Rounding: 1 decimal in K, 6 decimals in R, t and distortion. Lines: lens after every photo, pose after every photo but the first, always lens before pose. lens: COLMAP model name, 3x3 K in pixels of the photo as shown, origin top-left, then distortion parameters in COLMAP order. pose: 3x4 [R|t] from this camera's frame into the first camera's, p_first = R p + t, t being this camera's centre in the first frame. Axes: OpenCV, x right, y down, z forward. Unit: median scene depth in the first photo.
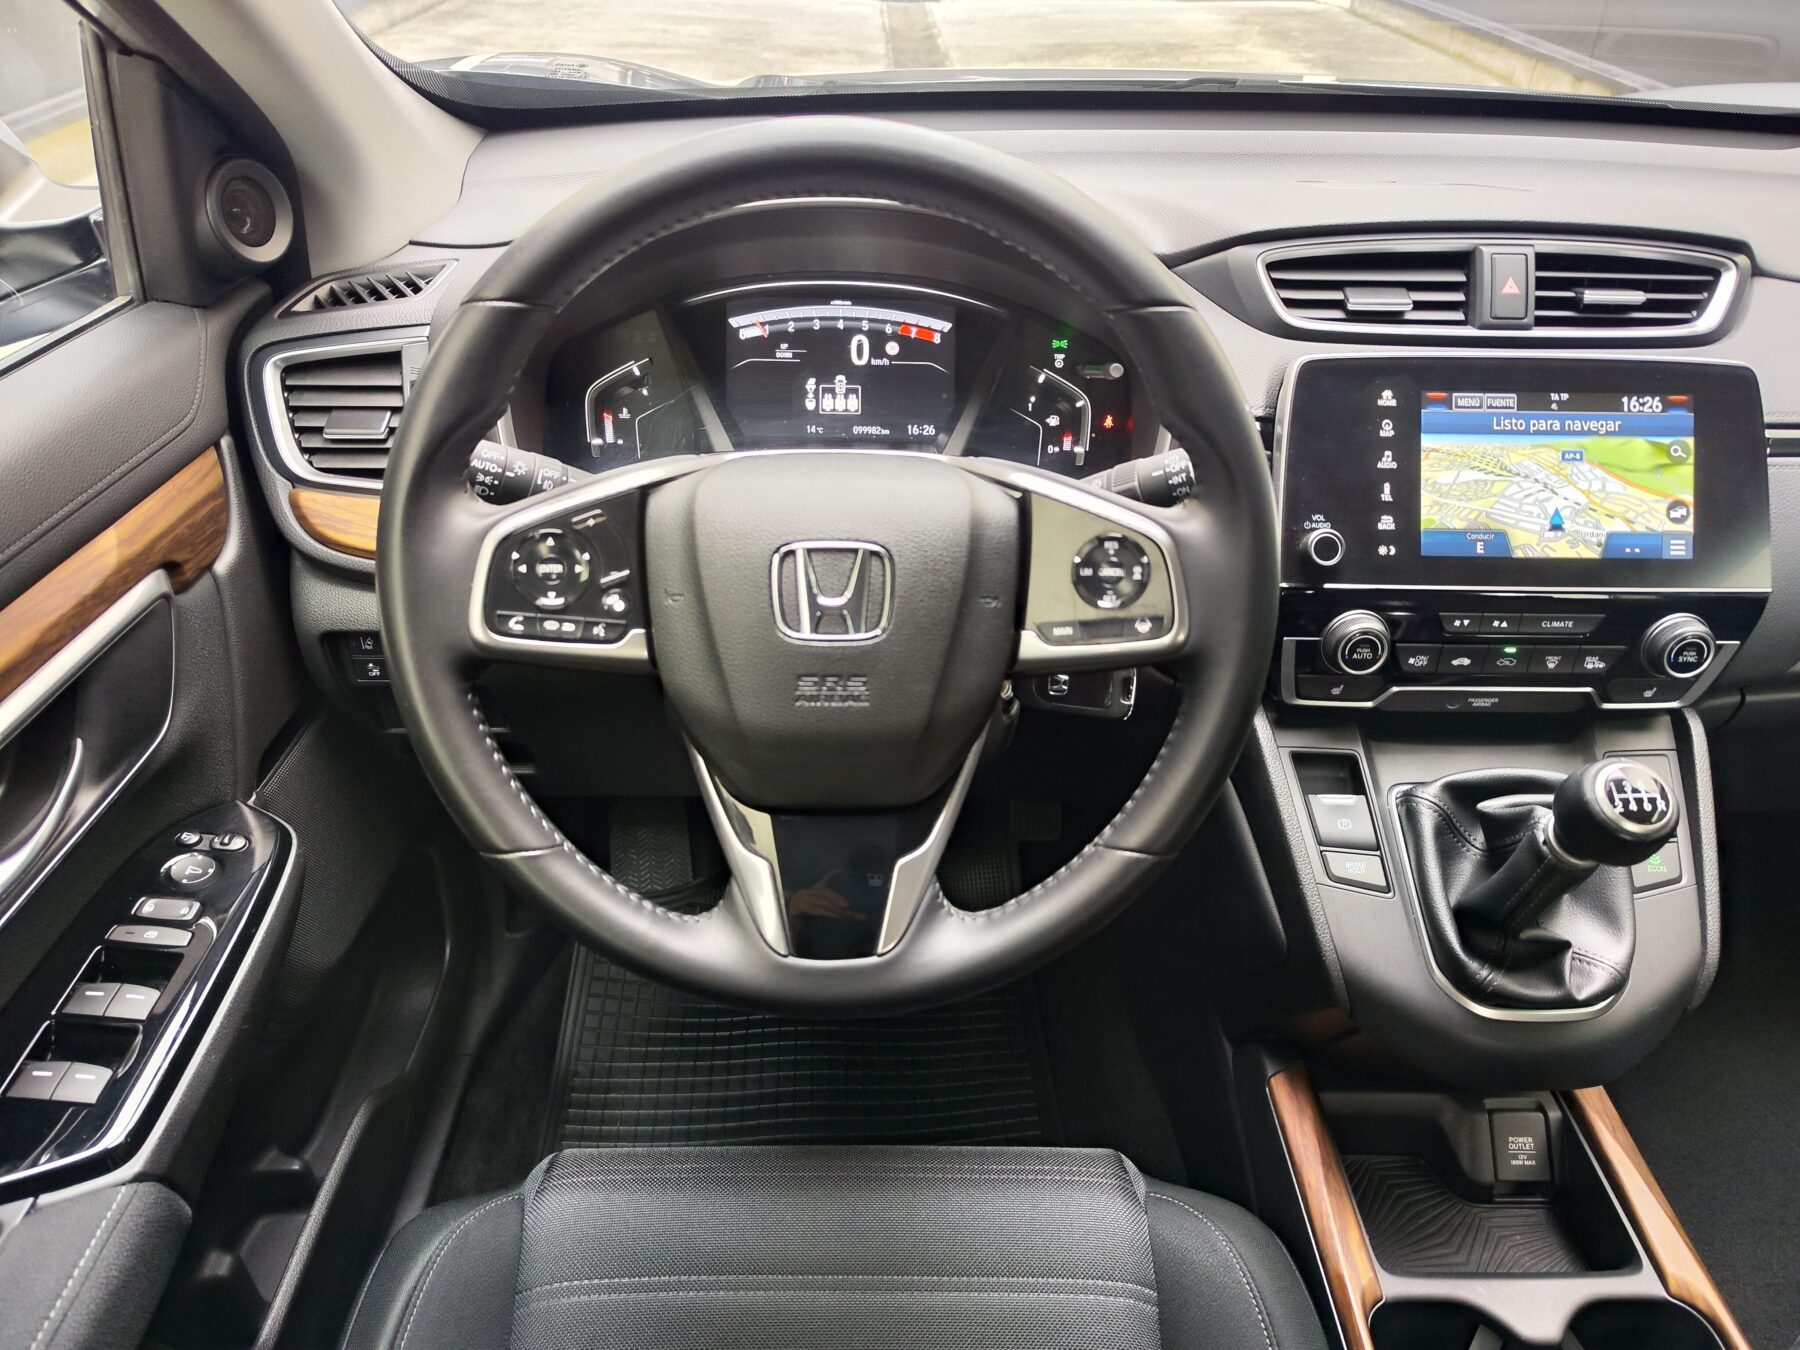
lens RADIAL K [[1232.4, 0, 913.8], [0, 1232.4, 673.1], [0, 0, 1]] dist [0.026496, -0.031984]
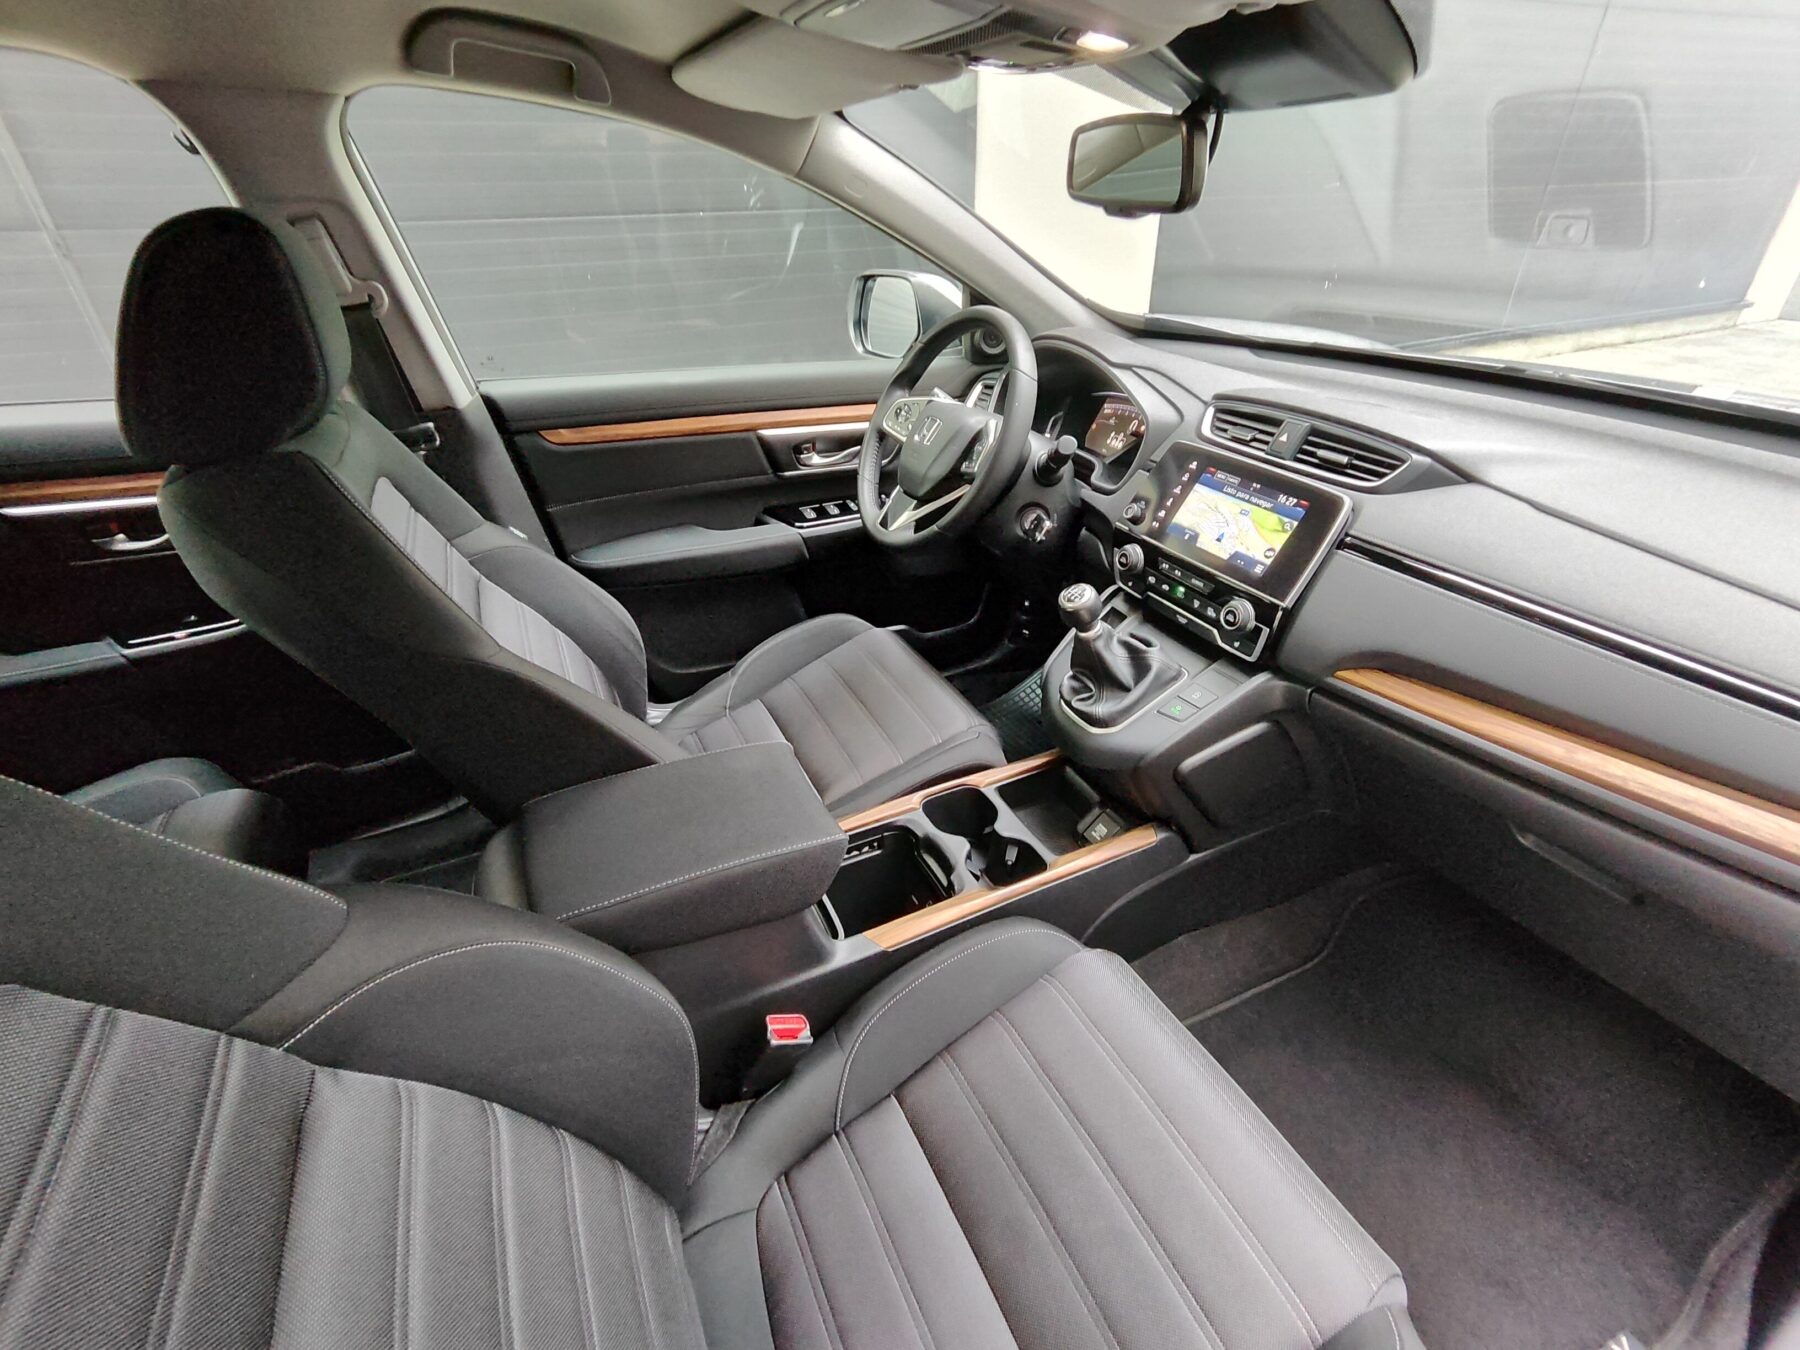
lens RADIAL K [[828.4, 0, 904.2], [0, 828.4, 664.7], [0, 0, 1]] dist [-0.015769, 0.008037]
pose [[0.418862, 0.427670, -0.801032, 1.493176], [-0.504111, 0.843239, 0.186603, 0.066528], [0.755266, 0.325648, 0.568794, -0.125642]]
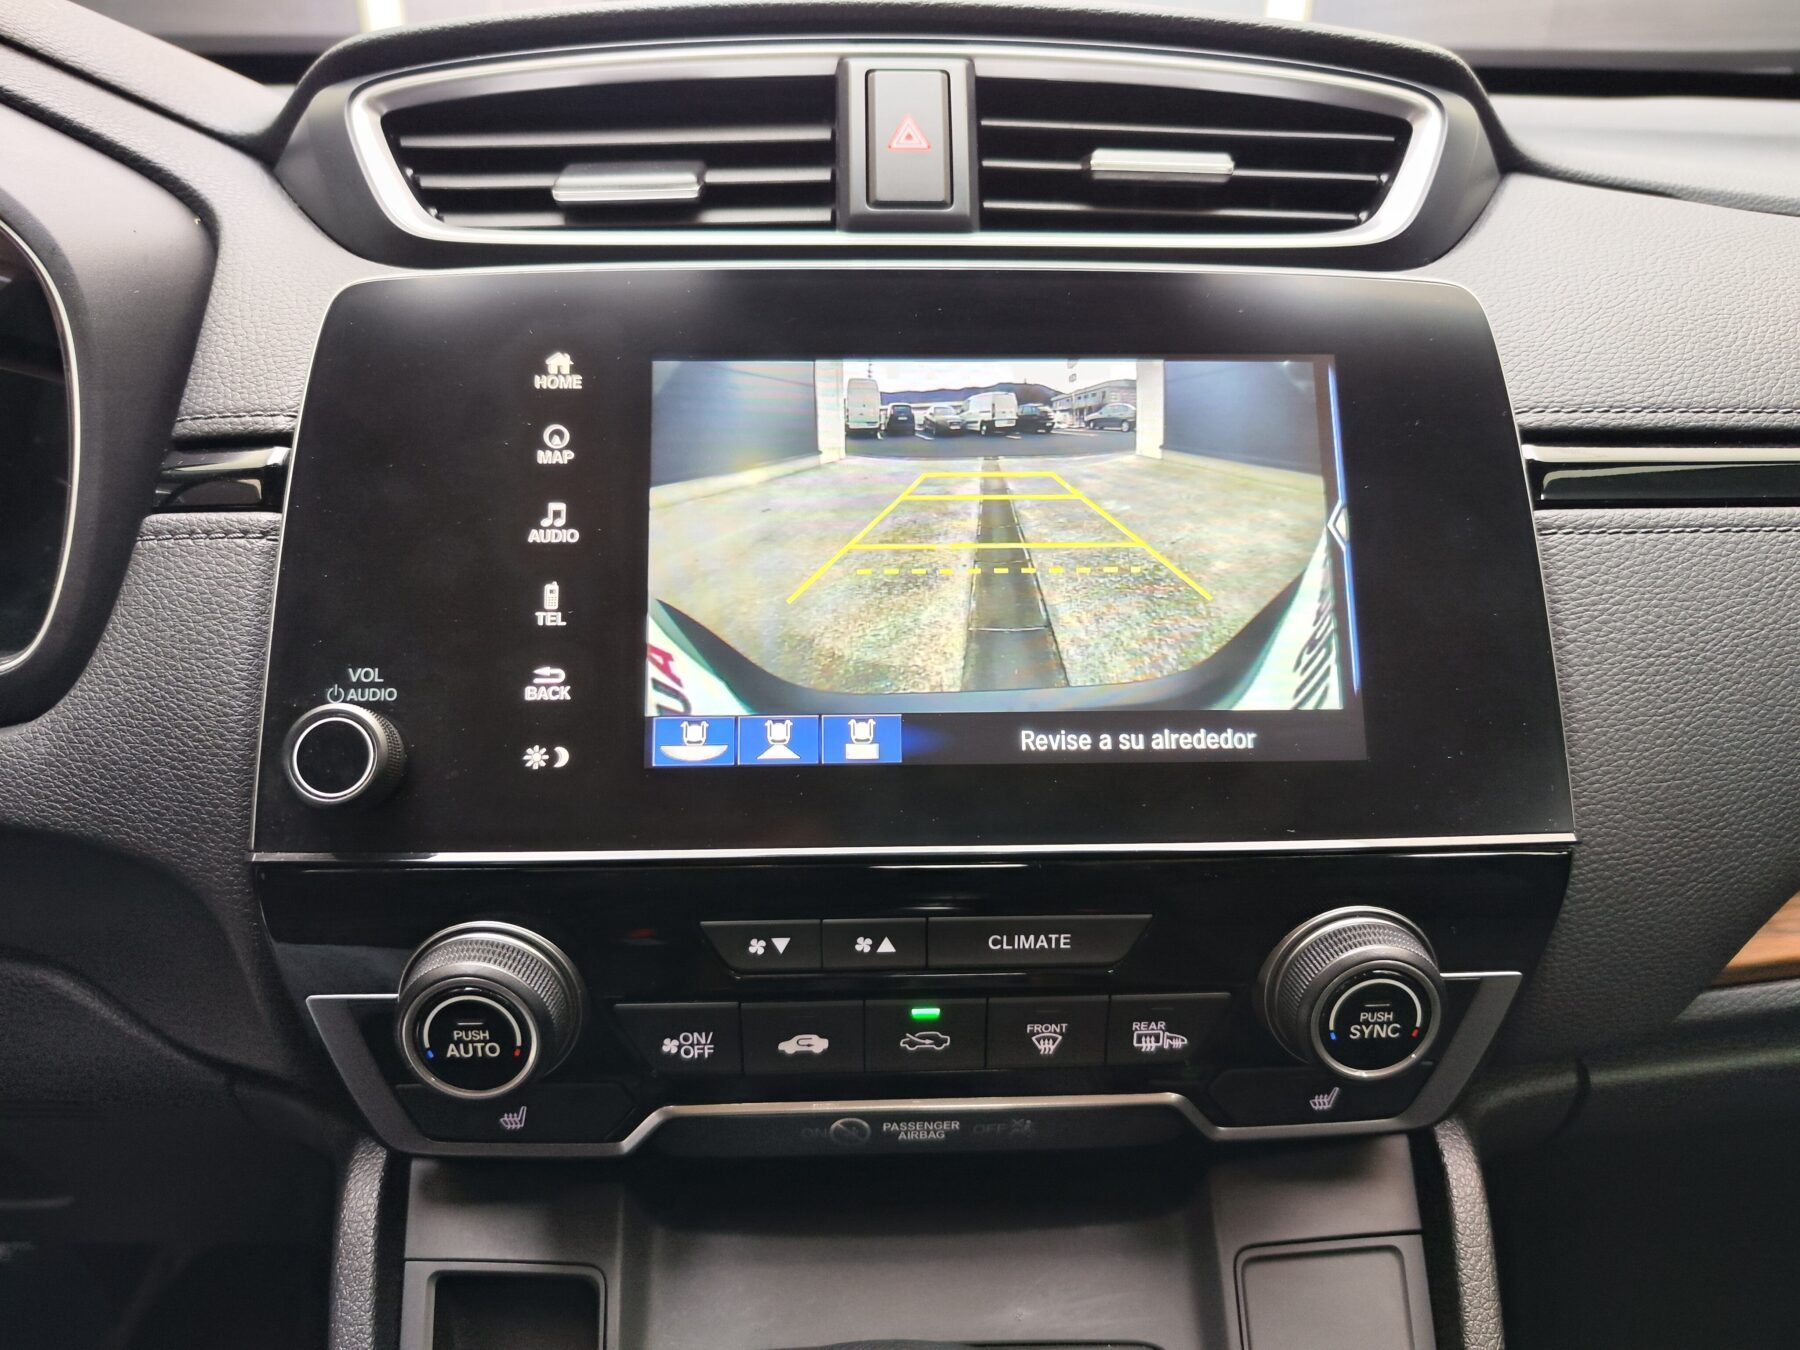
lens RADIAL K [[1232.4, 0, 908.0], [0, 1232.4, 670.6], [0, 0, 1]] dist [0.026496, -0.031984]
pose [[0.999545, -0.023200, 0.019292, 0.477611], [0.026089, 0.985733, -0.166281, -0.059347], [-0.015159, 0.166709, 0.985890, 0.618394]]
